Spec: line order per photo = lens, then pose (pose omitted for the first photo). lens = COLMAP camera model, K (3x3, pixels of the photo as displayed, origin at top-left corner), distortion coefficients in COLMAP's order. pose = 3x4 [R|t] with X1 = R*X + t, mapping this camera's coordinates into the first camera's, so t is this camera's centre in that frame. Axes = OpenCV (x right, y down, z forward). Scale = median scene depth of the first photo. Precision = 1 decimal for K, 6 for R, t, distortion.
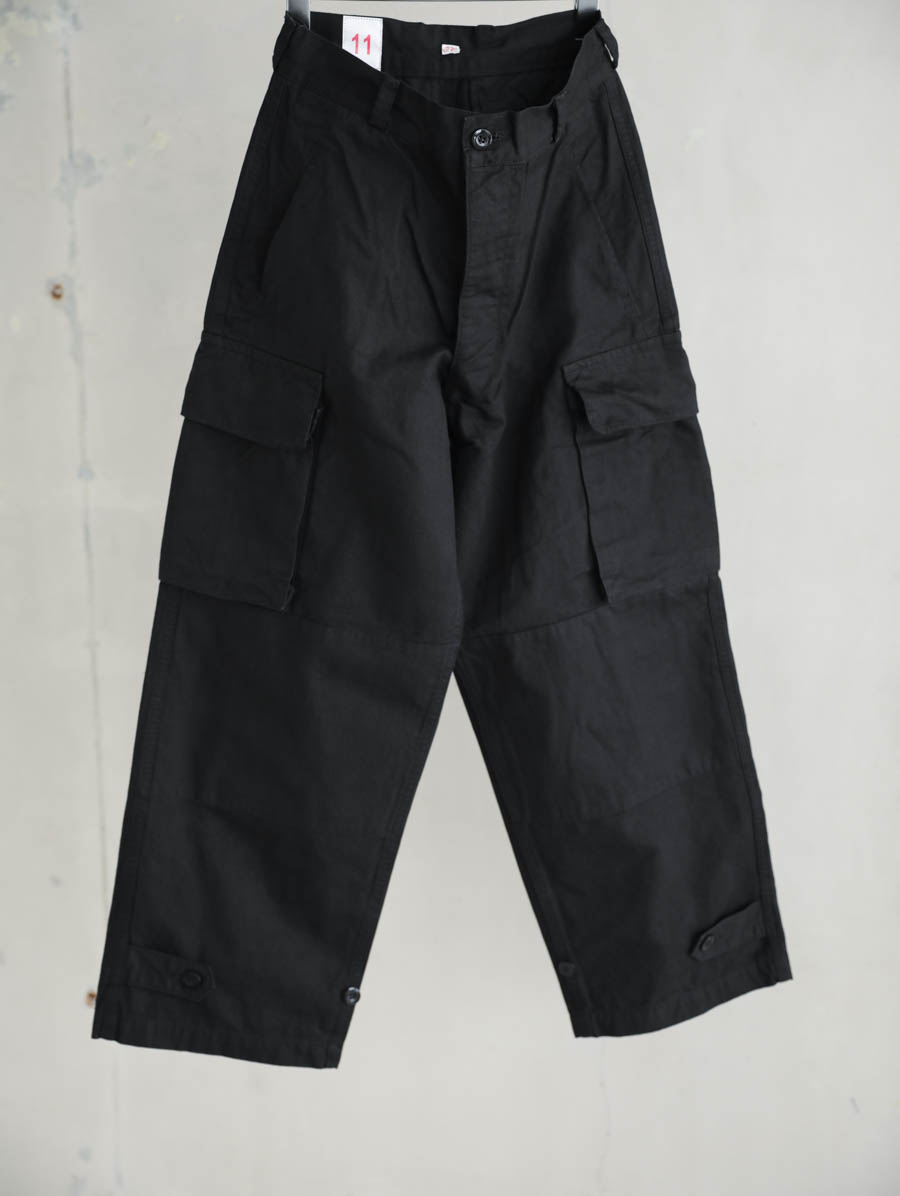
lens RADIAL K [[1696.7, 0, 450.0], [0, 1696.7, 598.0], [0, 0, 1]] dist [0.009903, 0.035763]
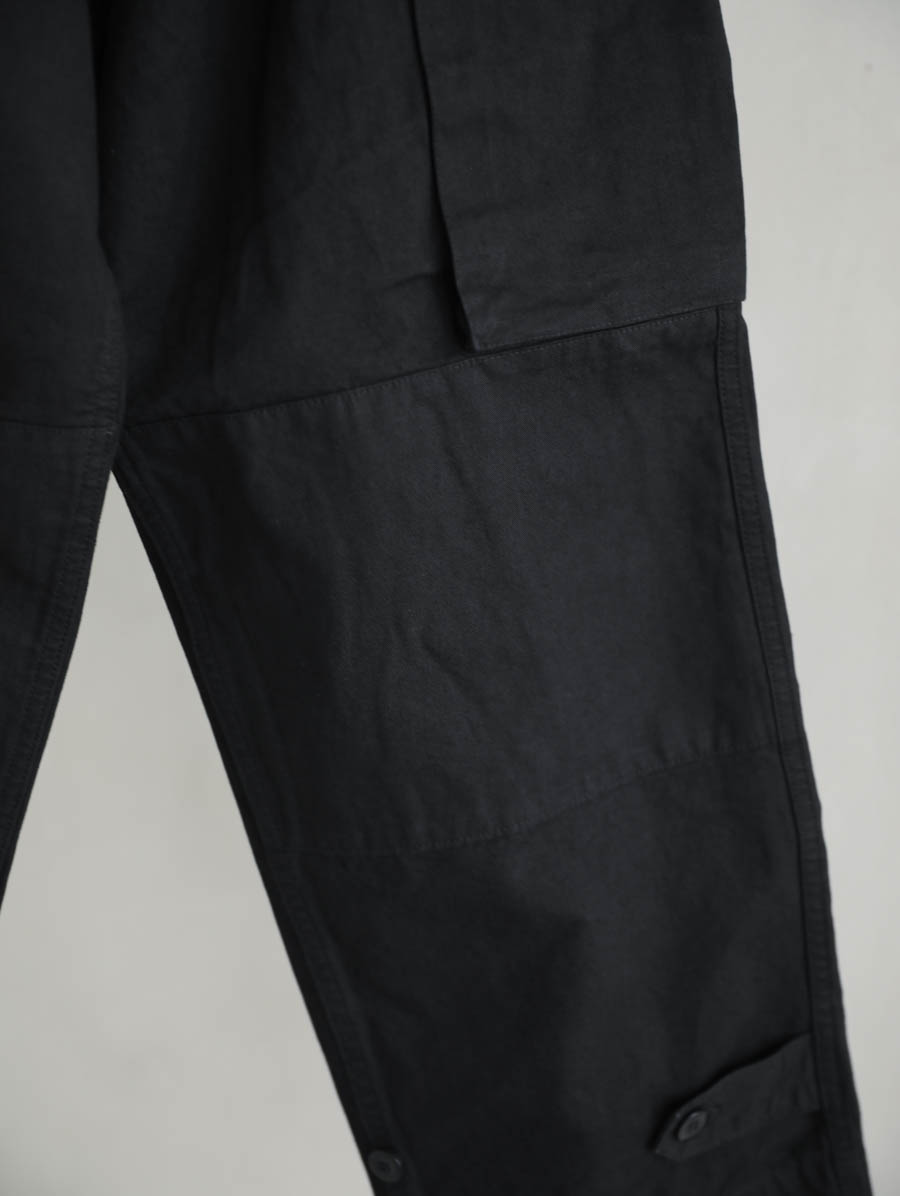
lens RADIAL K [[1696.7, 0, 450.0], [0, 1696.7, 598.0], [0, 0, 1]] dist [0.009903, 0.035763]
pose [[0.998403, 0.036289, -0.043289, 0.109509], [-0.035741, 0.999272, 0.013361, 0.060451], [0.043742, -0.011792, 0.998973, 0.581237]]
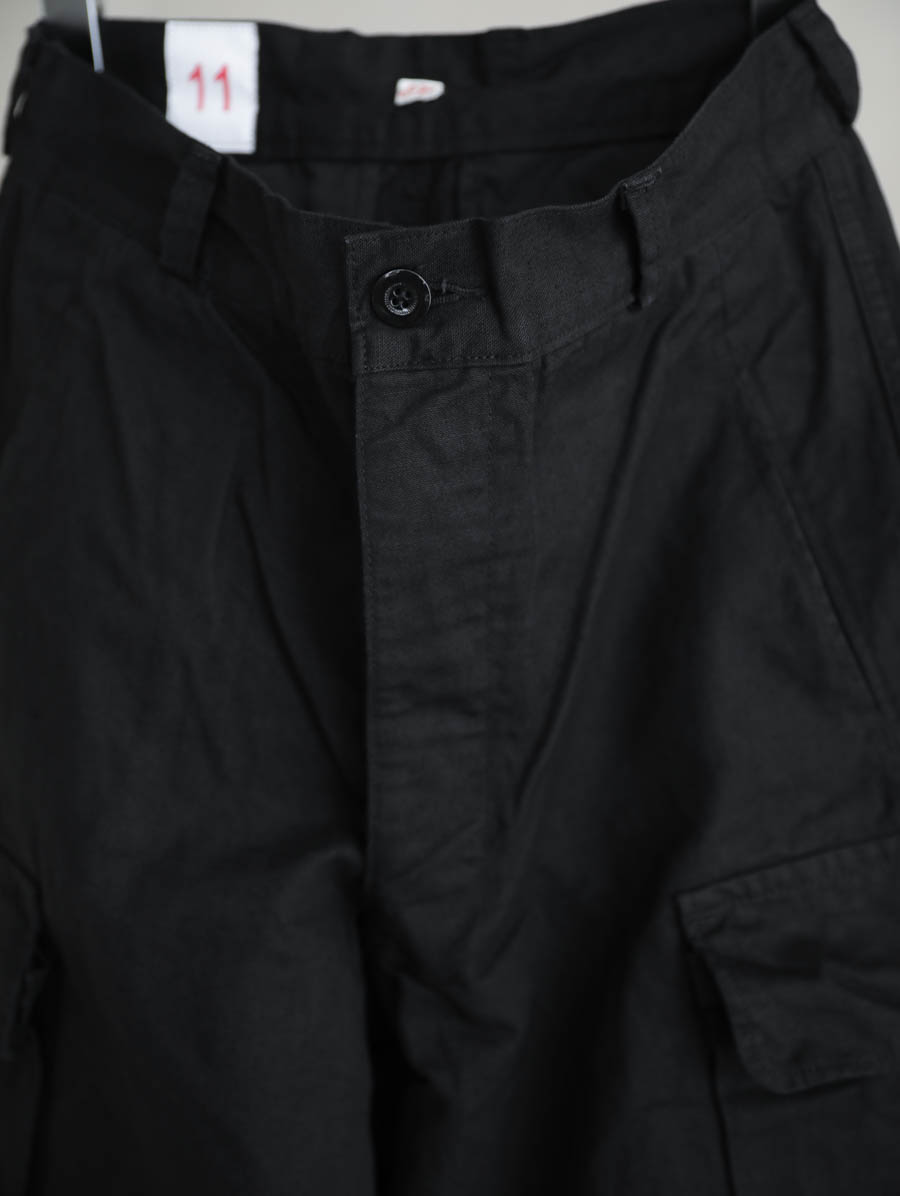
lens RADIAL K [[1696.7, 0, 450.0], [0, 1696.7, 598.0], [0, 0, 1]] dist [0.009903, 0.035763]
pose [[0.958798, 0.033492, -0.282108, 0.119901], [-0.070249, 0.990139, -0.121202, -0.150168], [0.275267, 0.136026, 0.951696, 0.612004]]
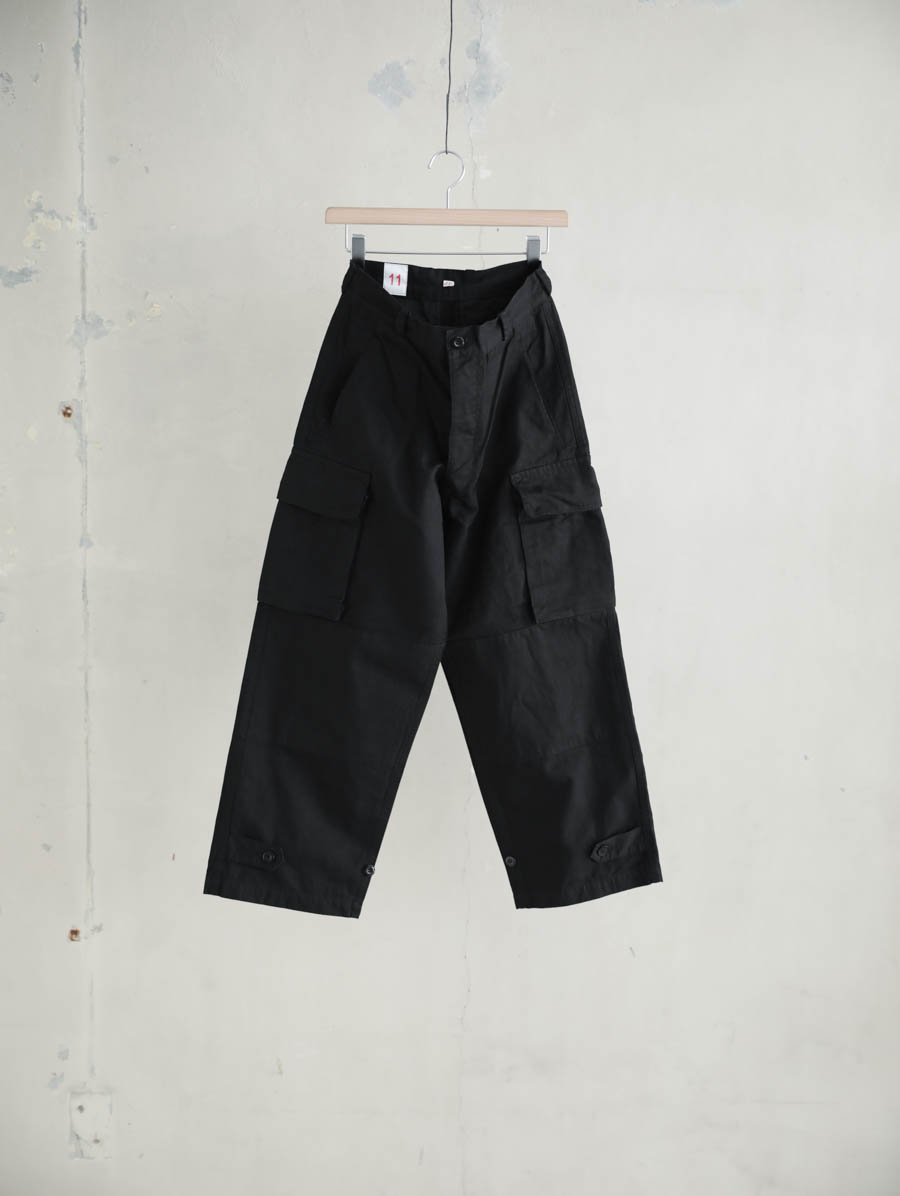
lens RADIAL K [[2107.6, 0, 450.0], [0, 2107.6, 598.0], [0, 0, 1]] dist [0.053539, 0.119637]
pose [[0.995377, 0.039658, -0.087479, 0.187347], [-0.044030, 0.997846, -0.048621, 0.080962], [0.085362, 0.052248, 0.994979, -0.997703]]
